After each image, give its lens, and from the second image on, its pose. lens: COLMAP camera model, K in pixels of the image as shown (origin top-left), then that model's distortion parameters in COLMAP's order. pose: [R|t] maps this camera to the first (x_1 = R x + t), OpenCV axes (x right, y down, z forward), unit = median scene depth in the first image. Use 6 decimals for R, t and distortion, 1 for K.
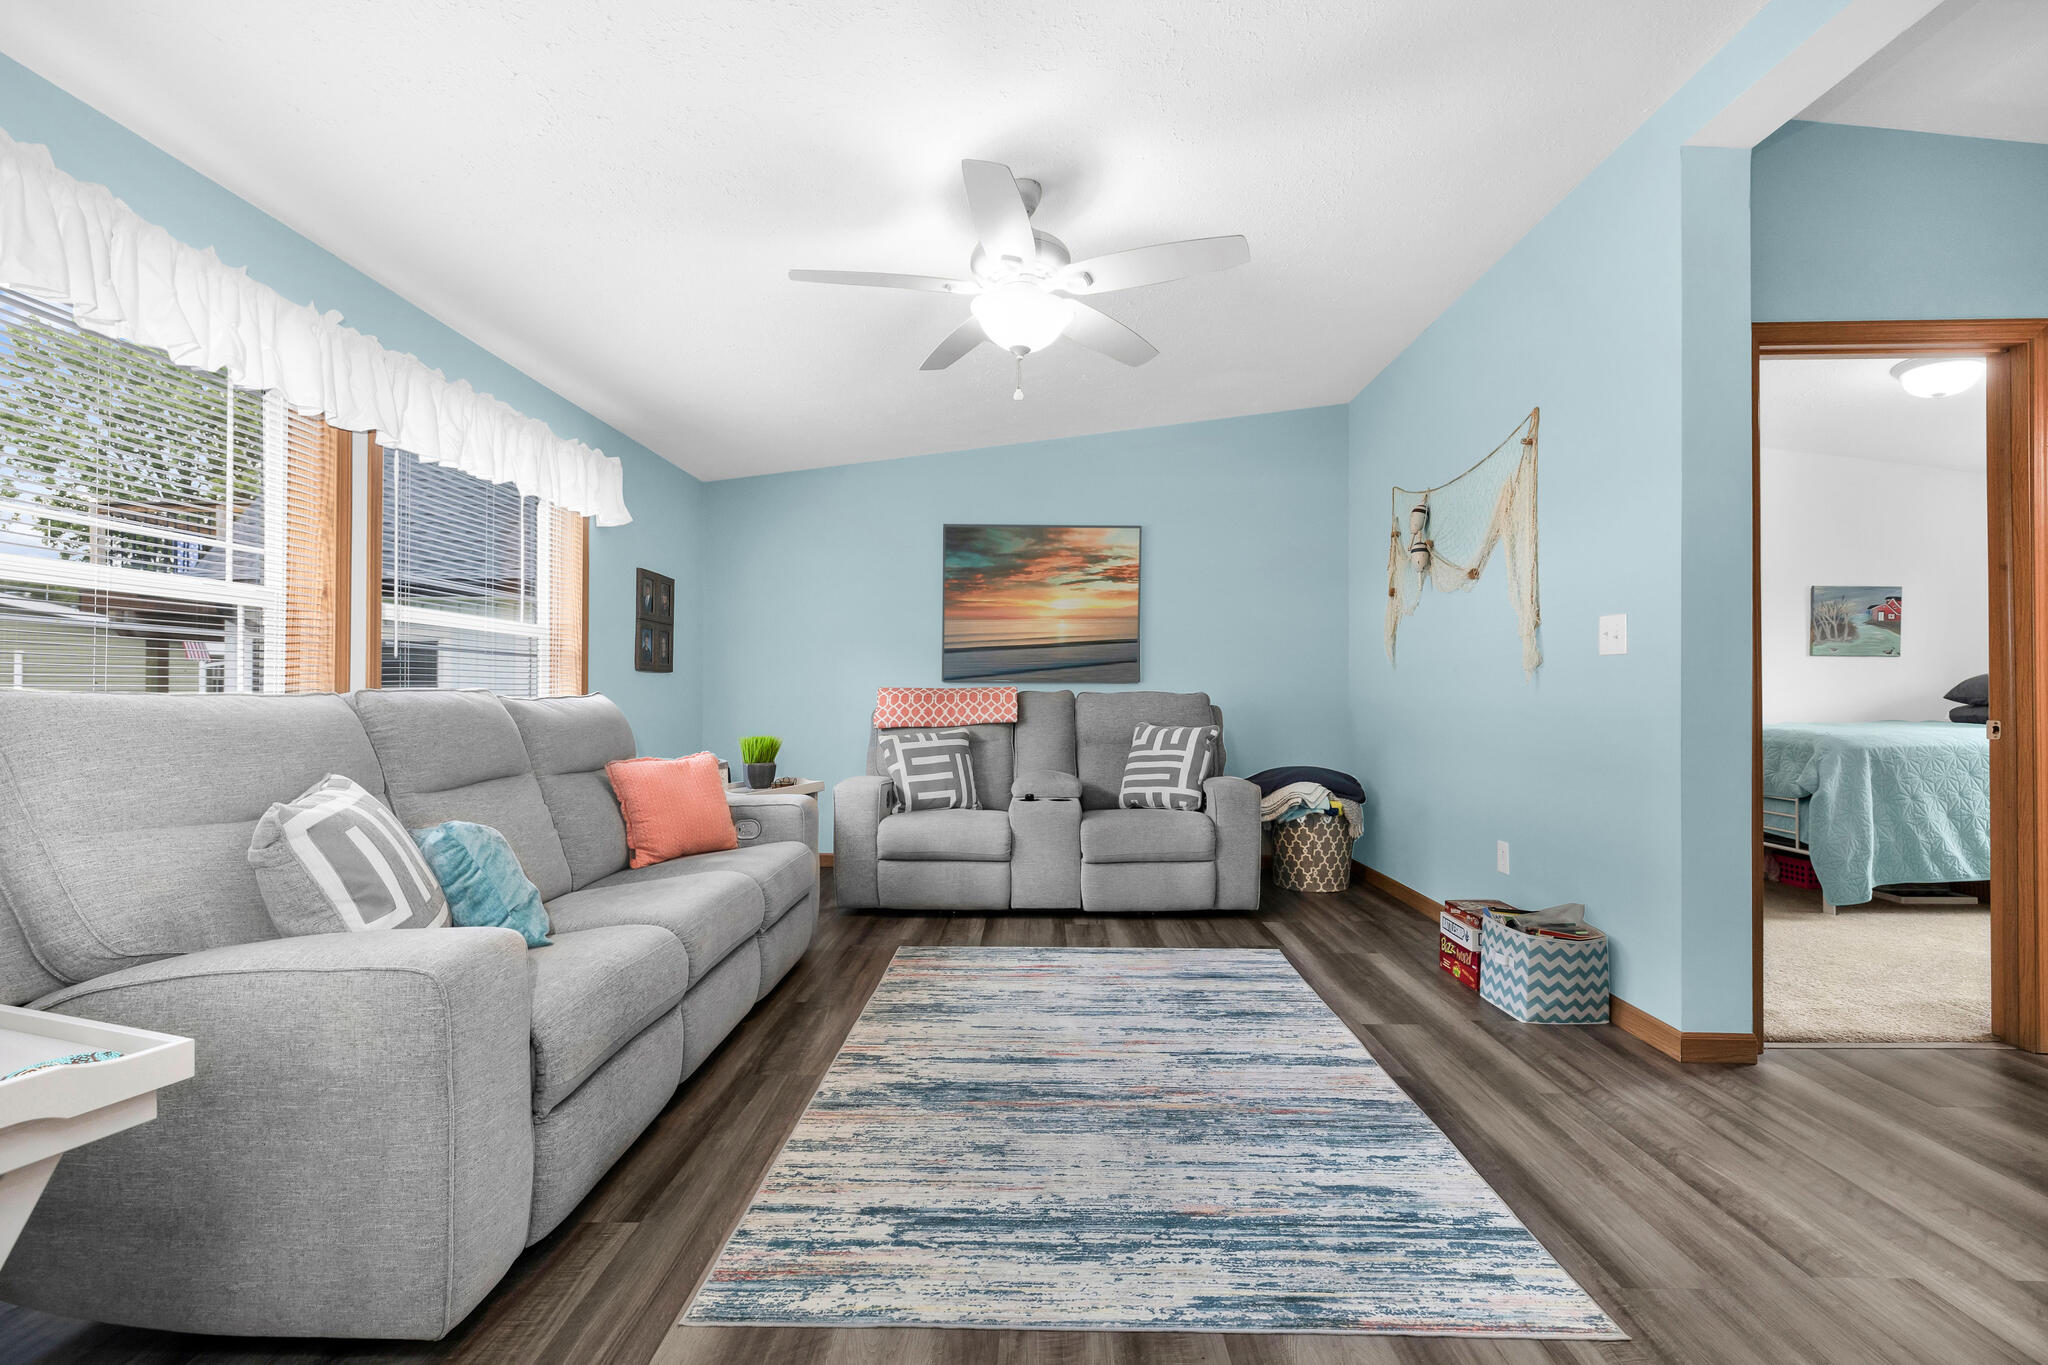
lens RADIAL K [[874.5, 0, 1029.8], [0, 874.5, 686.2], [0, 0, 1]] dist [-0.000913, 0.000013]
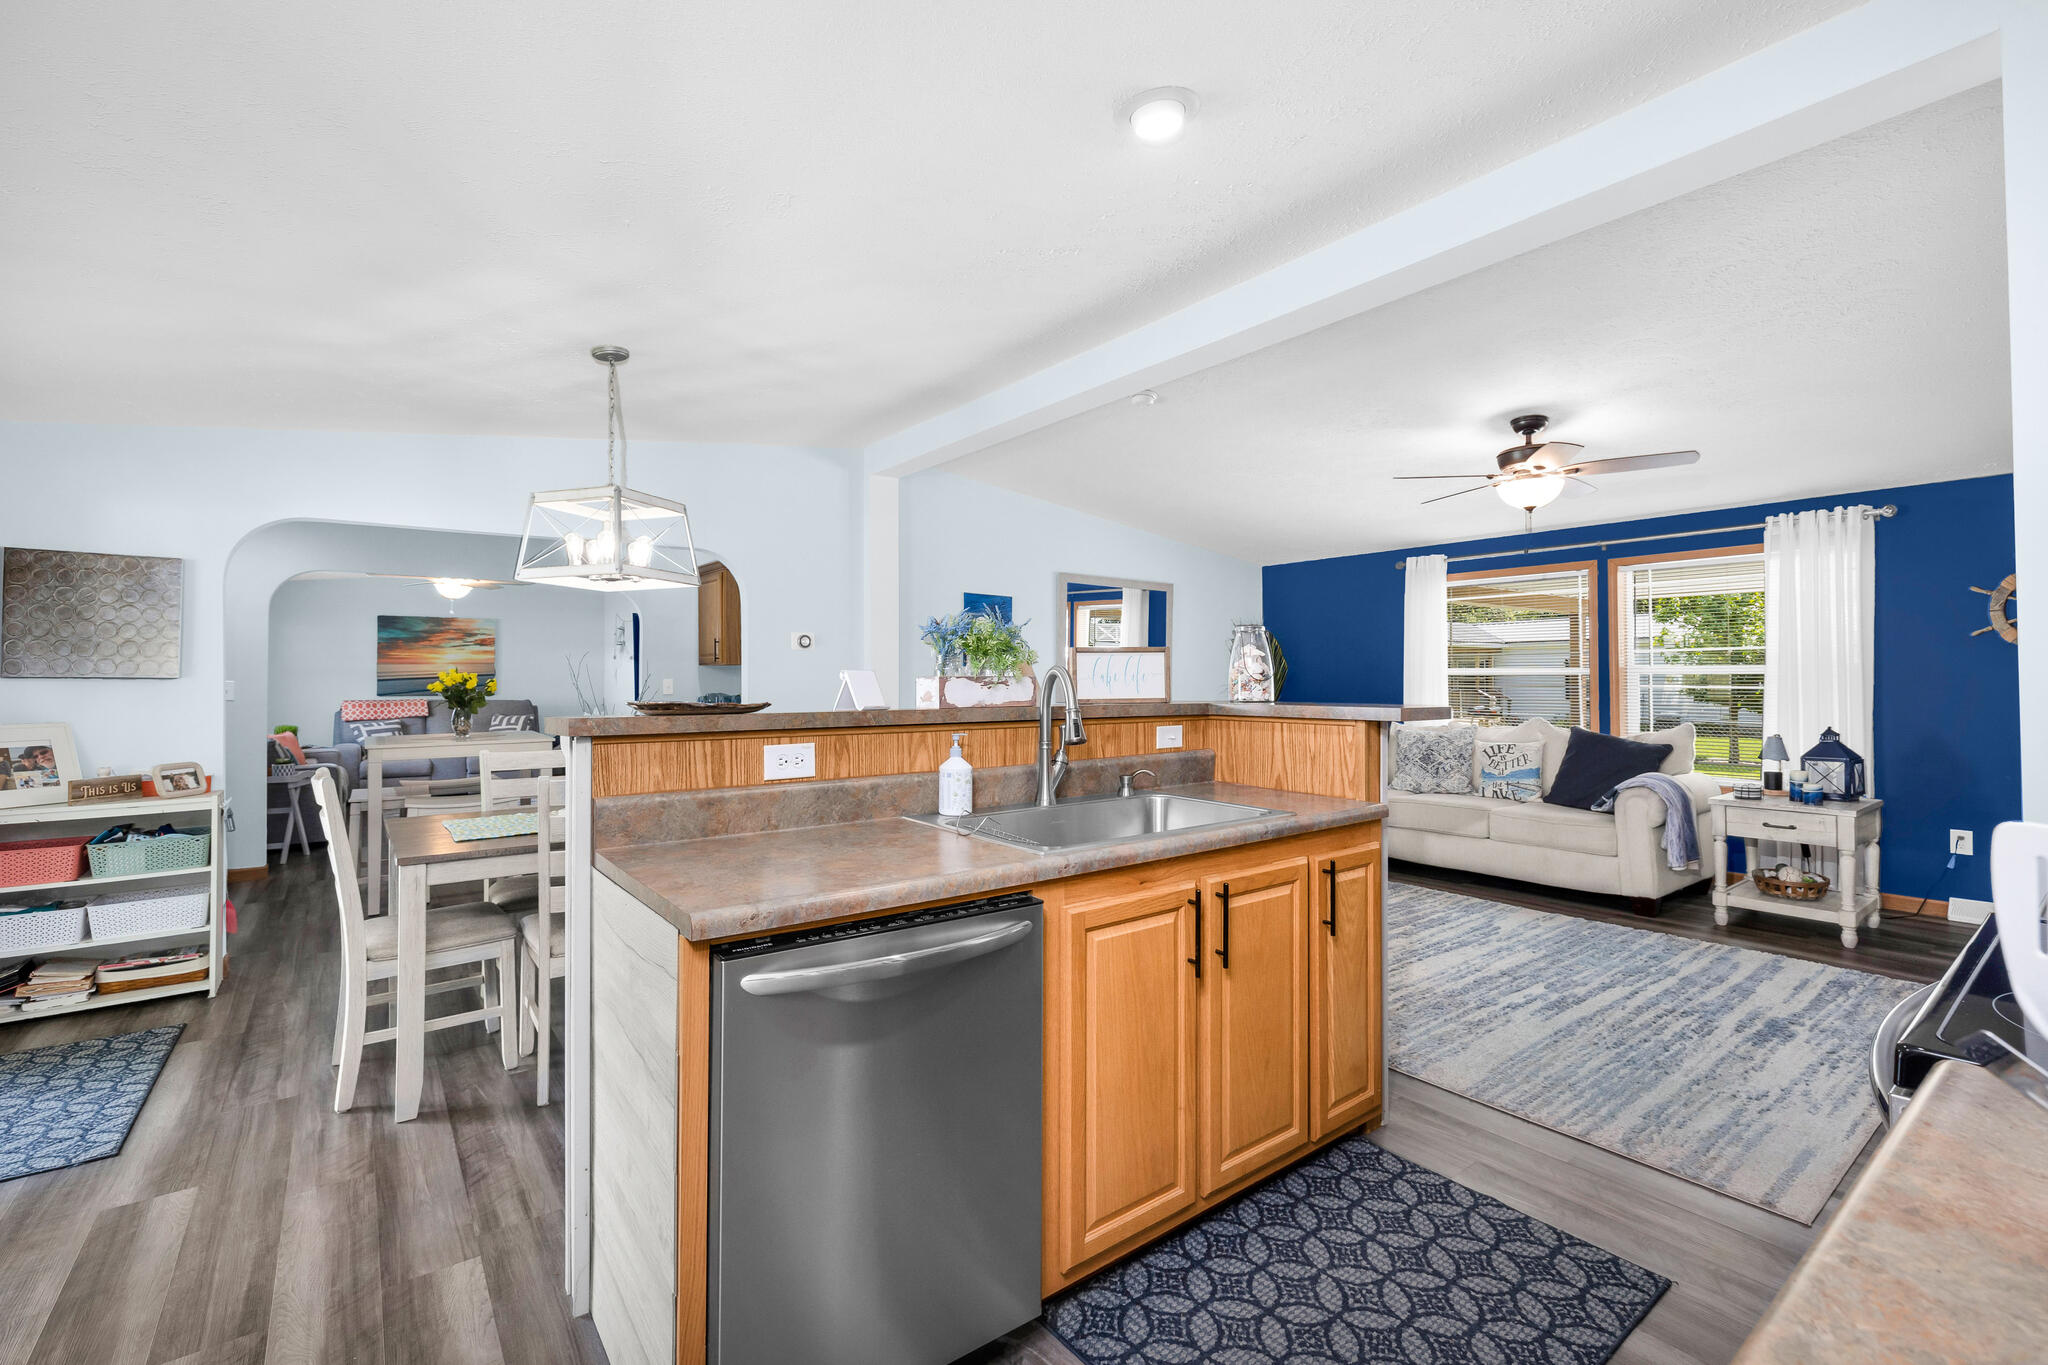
lens RADIAL K [[885.4, 0, 1027.5], [0, 885.4, 673.0], [0, 0, 1]] dist [-0.001186, -0.000091]
pose [[0.784457, -0.000270, 0.620183, -0.219886], [0.000115, 1.000000, 0.000289, -0.067610], [-0.620183, -0.000155, 0.784457, -1.690604]]
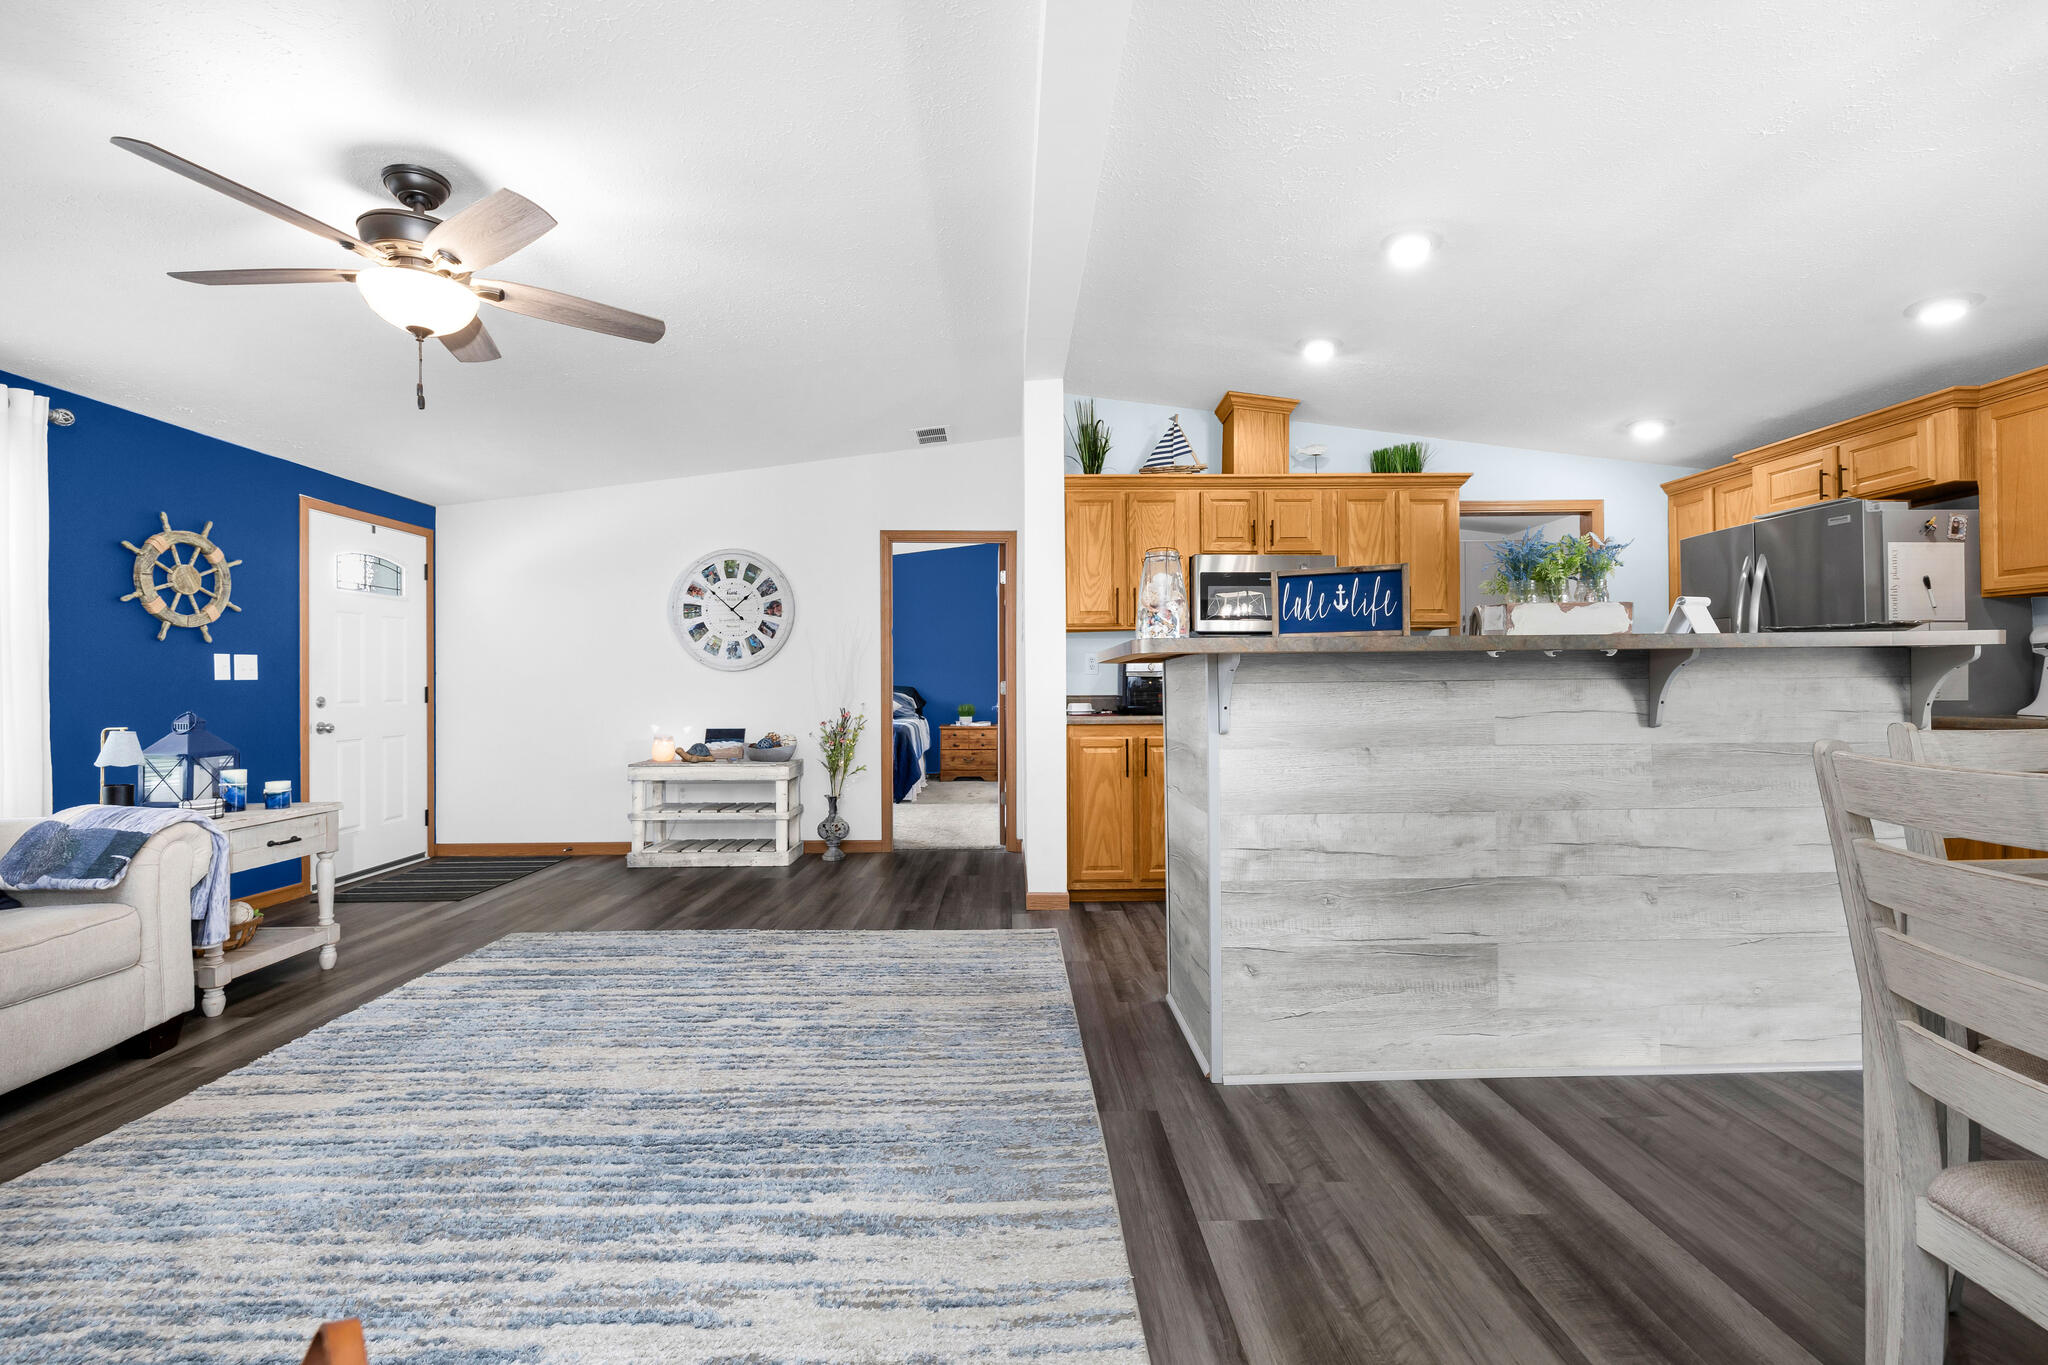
lens RADIAL K [[859.9, 0, 1029.1], [0, 859.9, 690.7], [0, 0, 1]] dist [-0.001365, 0.000041]
pose [[-0.999141, 0.009190, -0.040420, 0.479009], [0.009353, 0.999949, -0.003828, -0.011445], [0.040383, -0.004203, -0.999175, -0.675442]]
